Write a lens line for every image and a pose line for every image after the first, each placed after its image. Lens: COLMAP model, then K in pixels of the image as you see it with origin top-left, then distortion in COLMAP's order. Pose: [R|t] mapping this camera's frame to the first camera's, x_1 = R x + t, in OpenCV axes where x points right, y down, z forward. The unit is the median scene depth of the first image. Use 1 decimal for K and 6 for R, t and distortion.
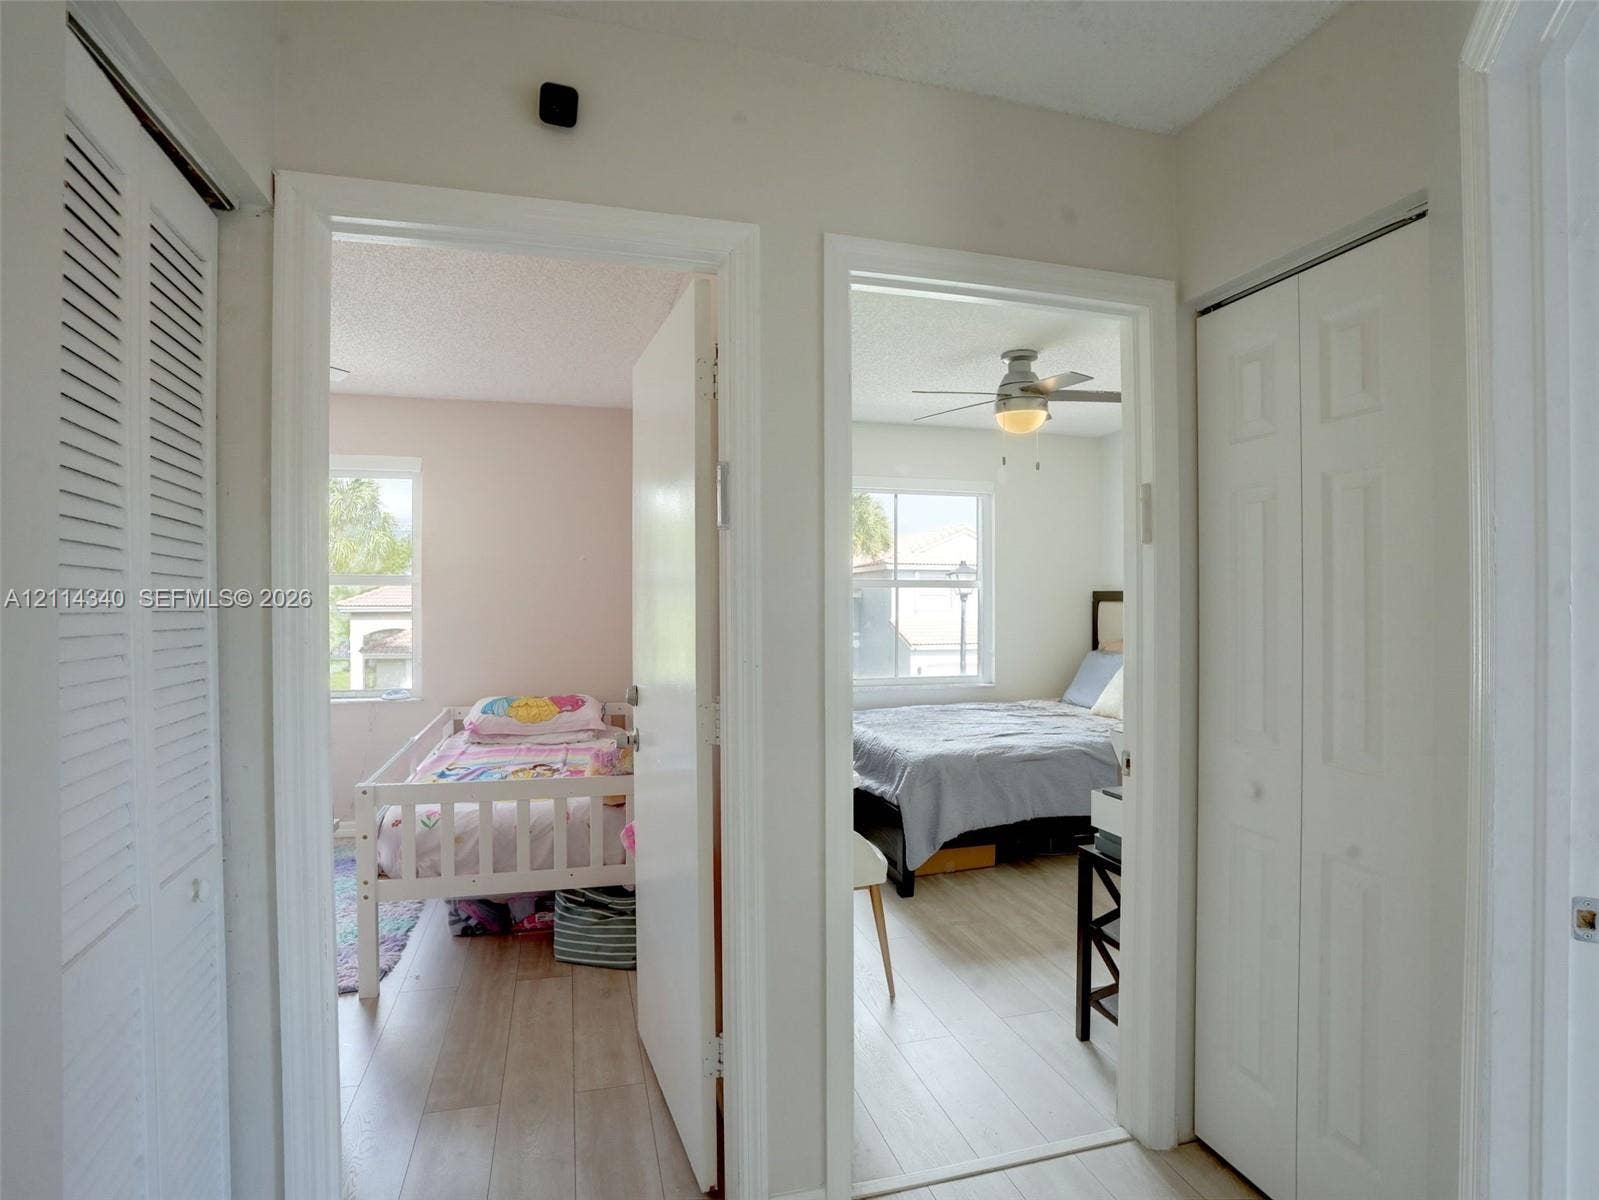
lens RADIAL K [[826.6, 0, 799.5], [0, 826.6, 600.0], [0, 0, 1]] dist [-0.068920, 0.025976]
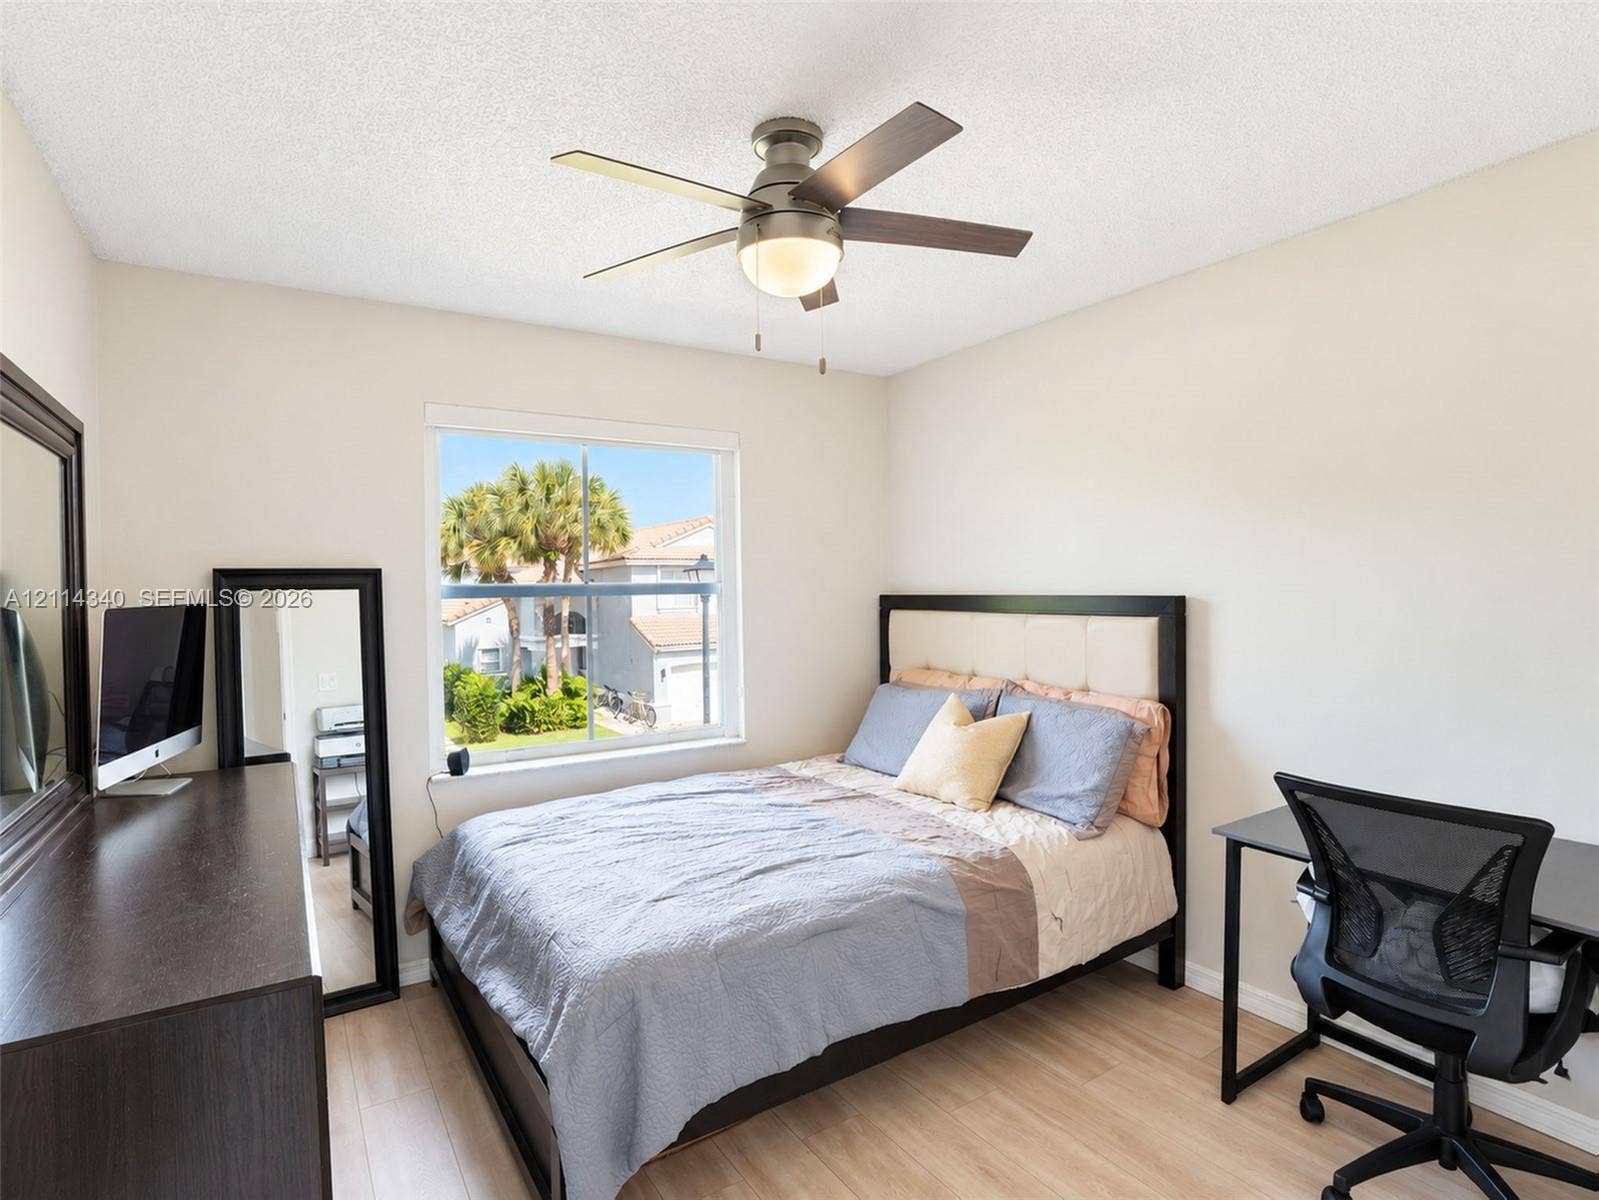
lens RADIAL K [[826.6, 0, 799.5], [0, 826.6, 600.0], [0, 0, 1]] dist [-0.068920, 0.025976]
pose [[0.952968, -0.018515, 0.302506, 0.118412], [0.016765, 0.999824, 0.008379, -0.019355], [-0.302608, -0.002913, 0.953111, 0.513407]]
